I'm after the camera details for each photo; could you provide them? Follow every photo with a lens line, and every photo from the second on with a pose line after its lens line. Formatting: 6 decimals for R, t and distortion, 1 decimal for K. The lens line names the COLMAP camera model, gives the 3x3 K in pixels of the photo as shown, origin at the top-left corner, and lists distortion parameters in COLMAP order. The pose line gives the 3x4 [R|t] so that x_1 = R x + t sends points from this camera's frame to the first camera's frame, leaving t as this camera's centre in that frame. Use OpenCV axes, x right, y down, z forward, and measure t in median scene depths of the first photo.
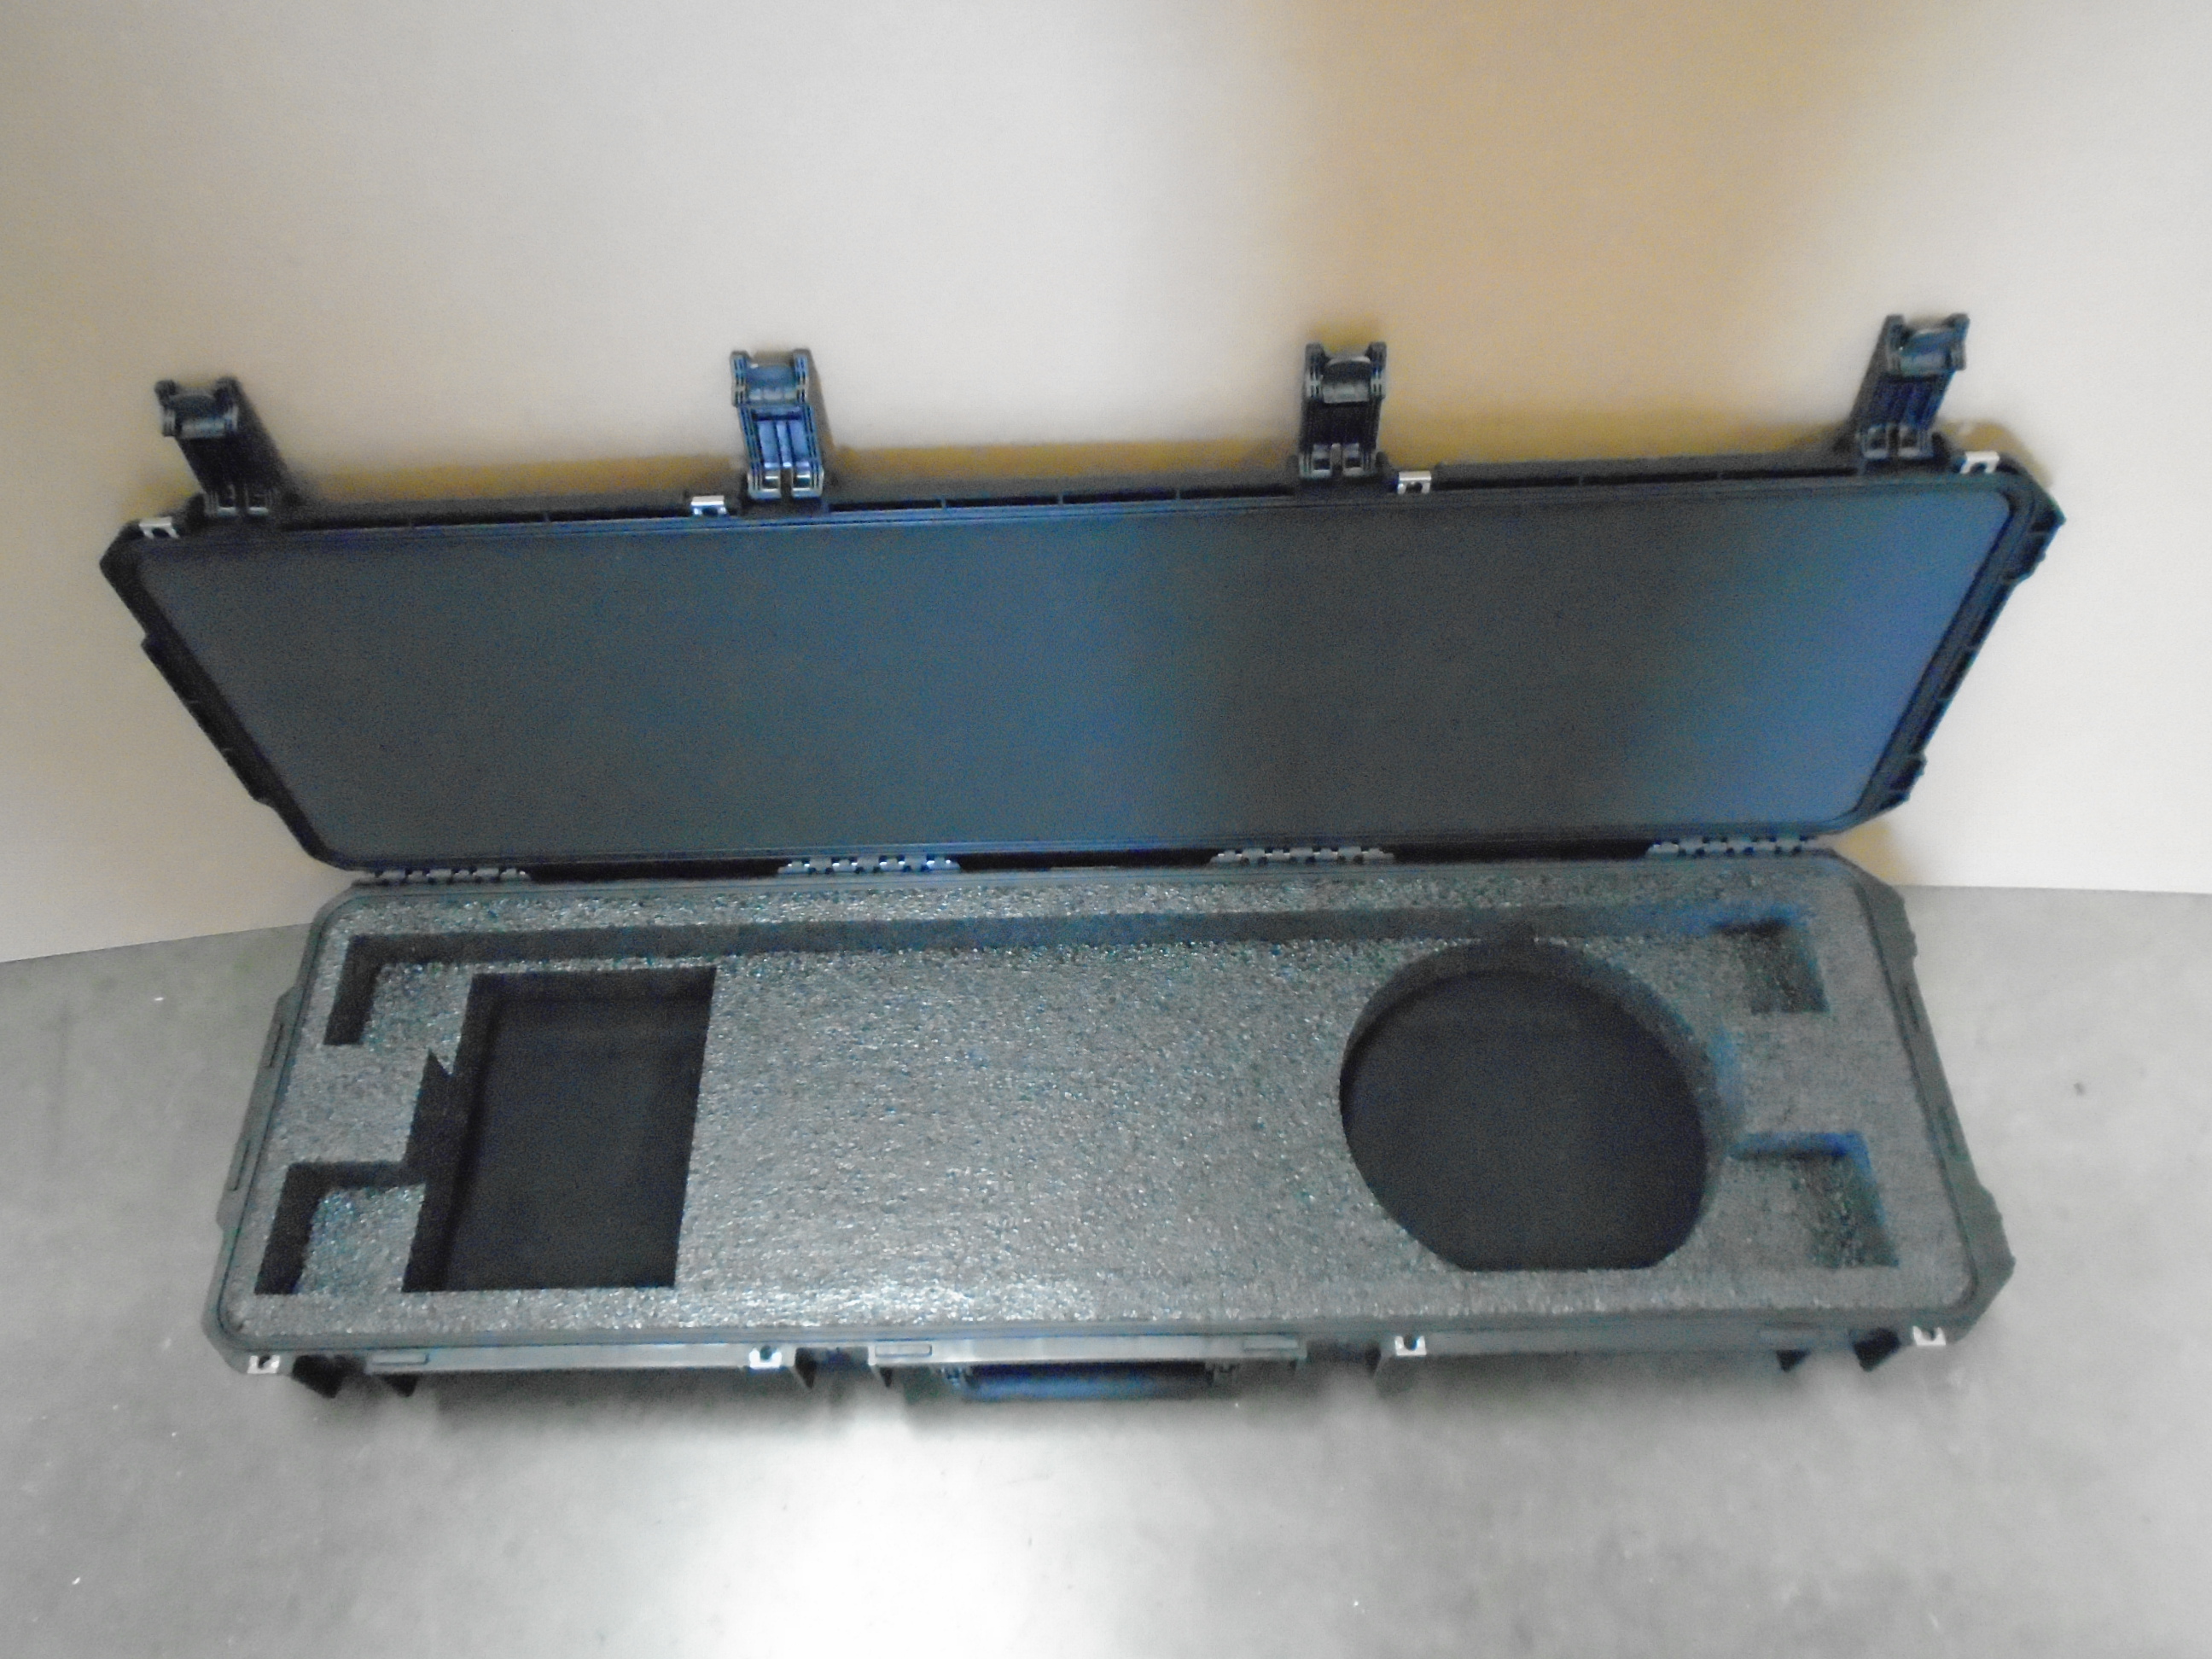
lens RADIAL K [[1722.5, 0, 1078.7], [0, 1722.5, 830.0], [0, 0, 1]] dist [0.002920, -0.000960]
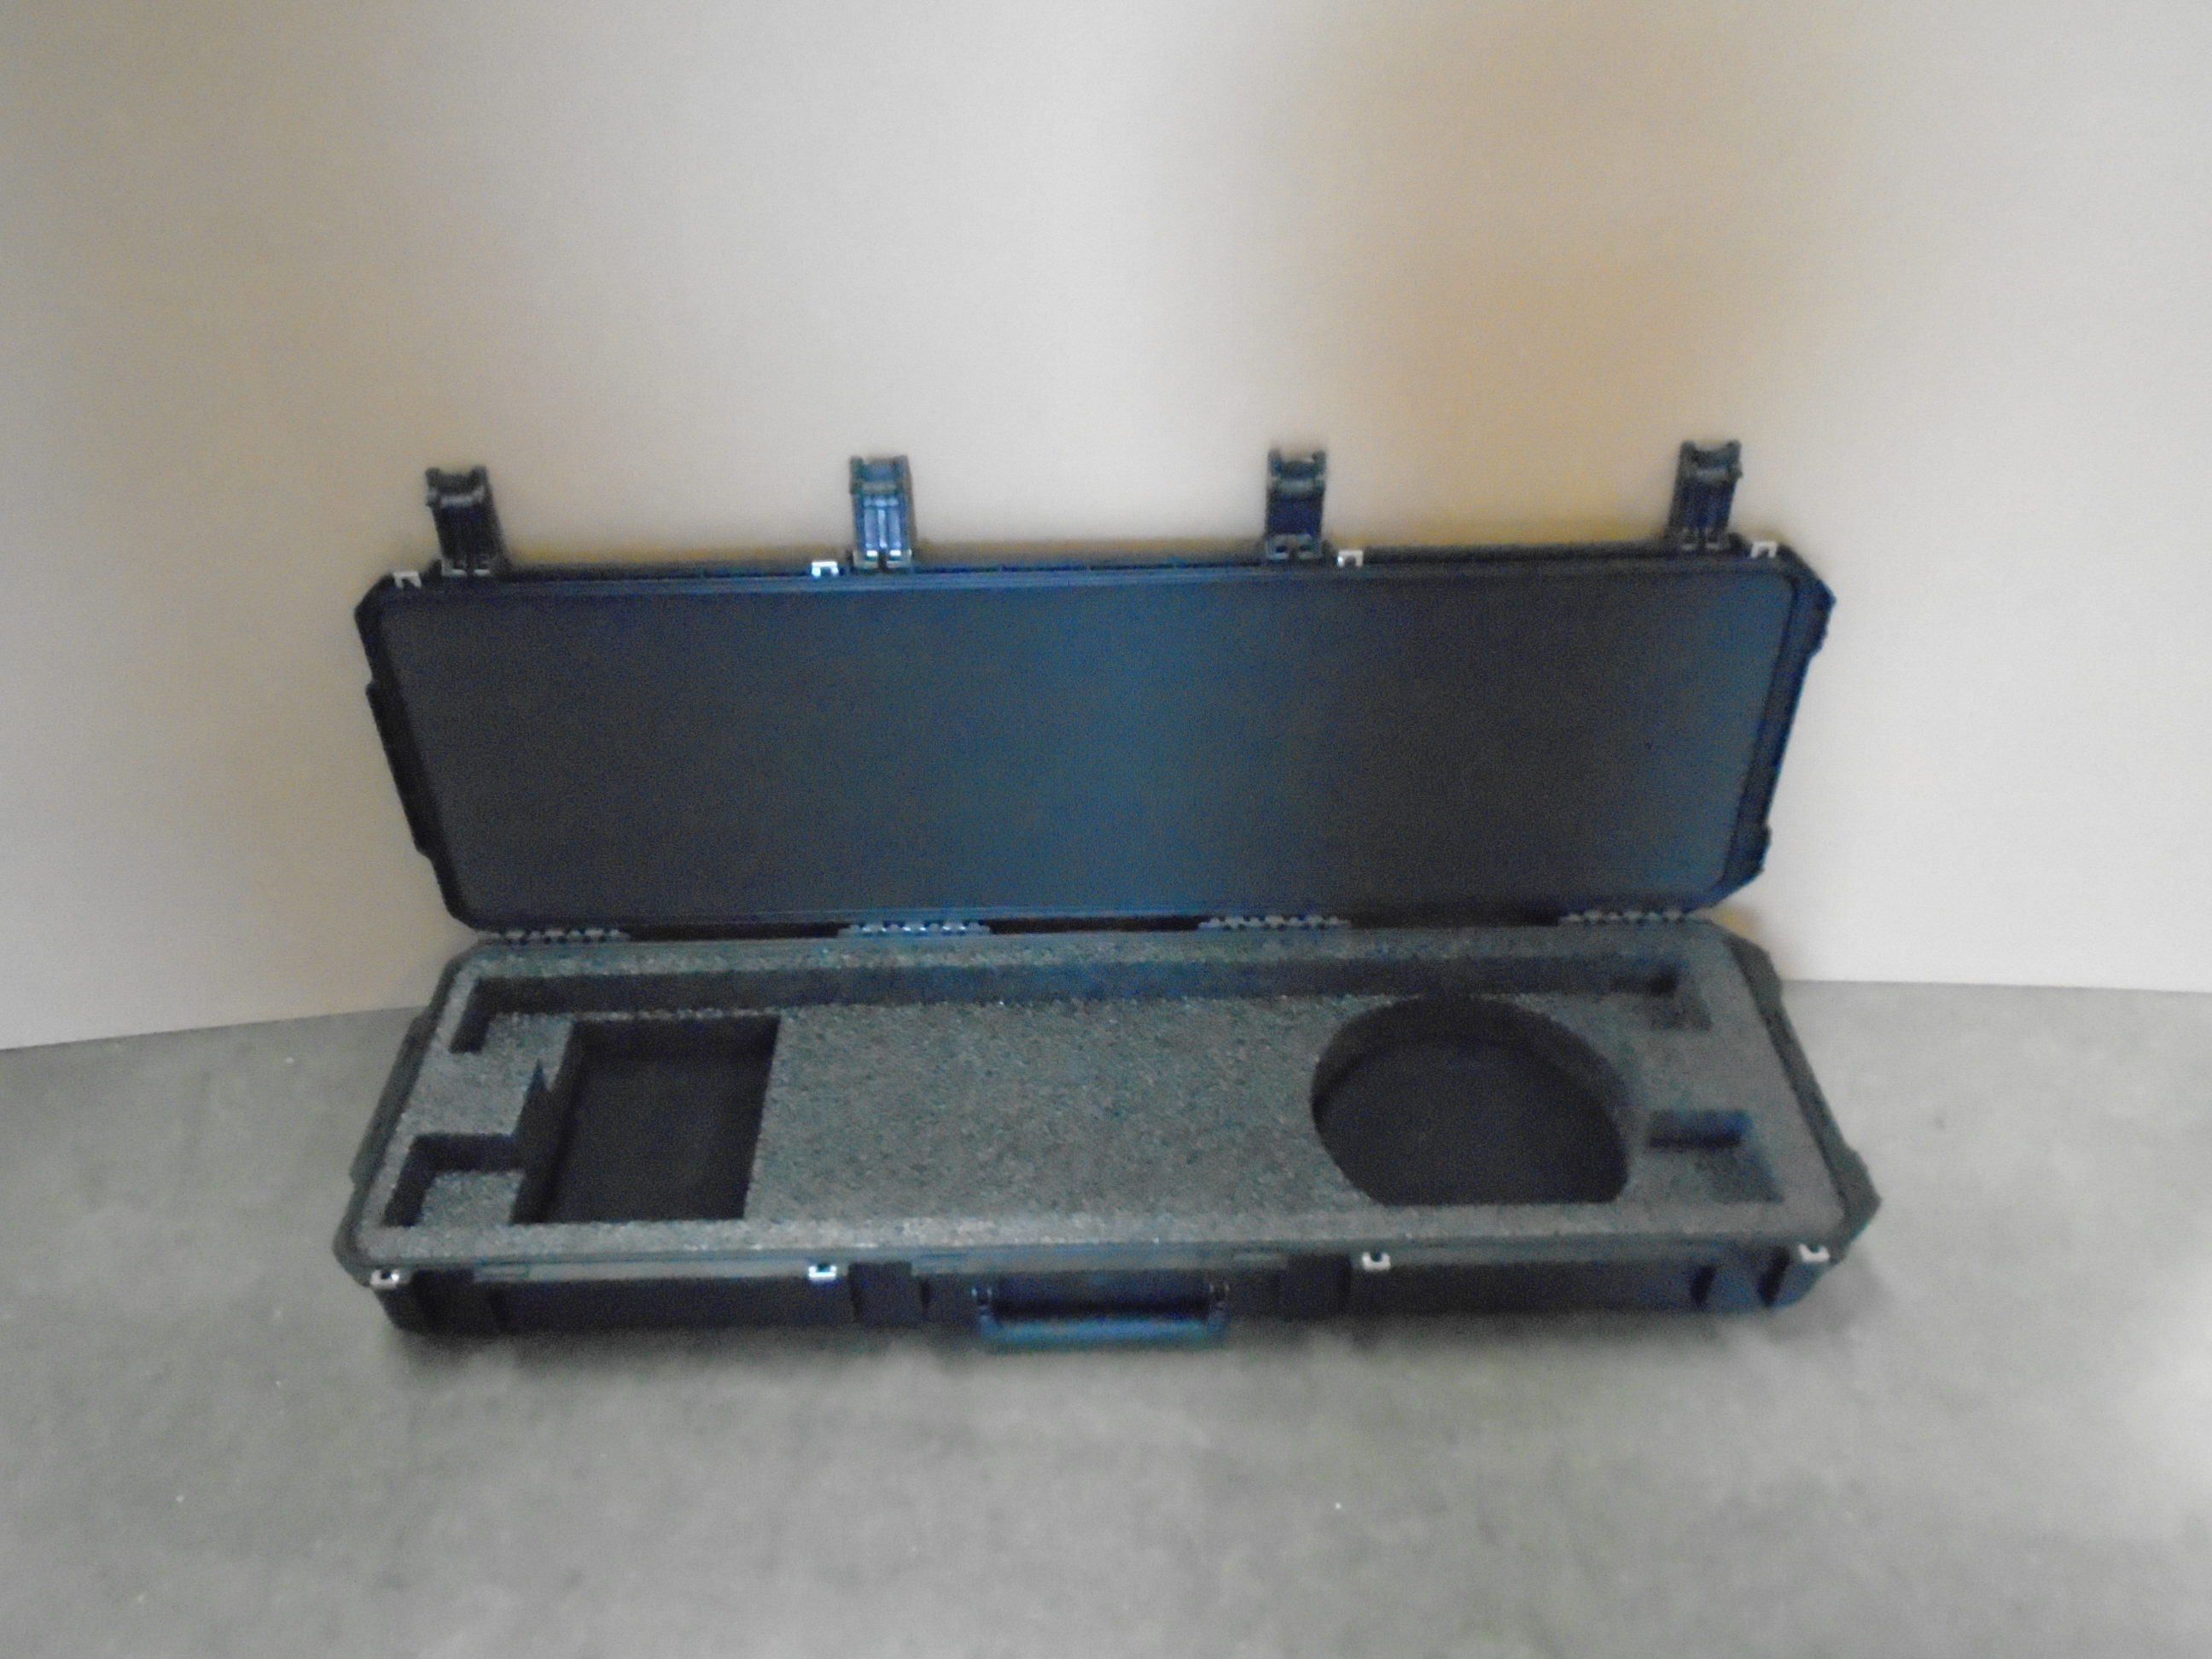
lens RADIAL K [[1722.5, 0, 1078.7], [0, 1722.5, 830.0], [0, 0, 1]] dist [0.002920, -0.000960]
pose [[0.999781, 0.015292, 0.014300, -0.029709], [-0.010338, 0.954535, -0.297920, 0.355724], [-0.018205, 0.297707, 0.954484, -0.193372]]
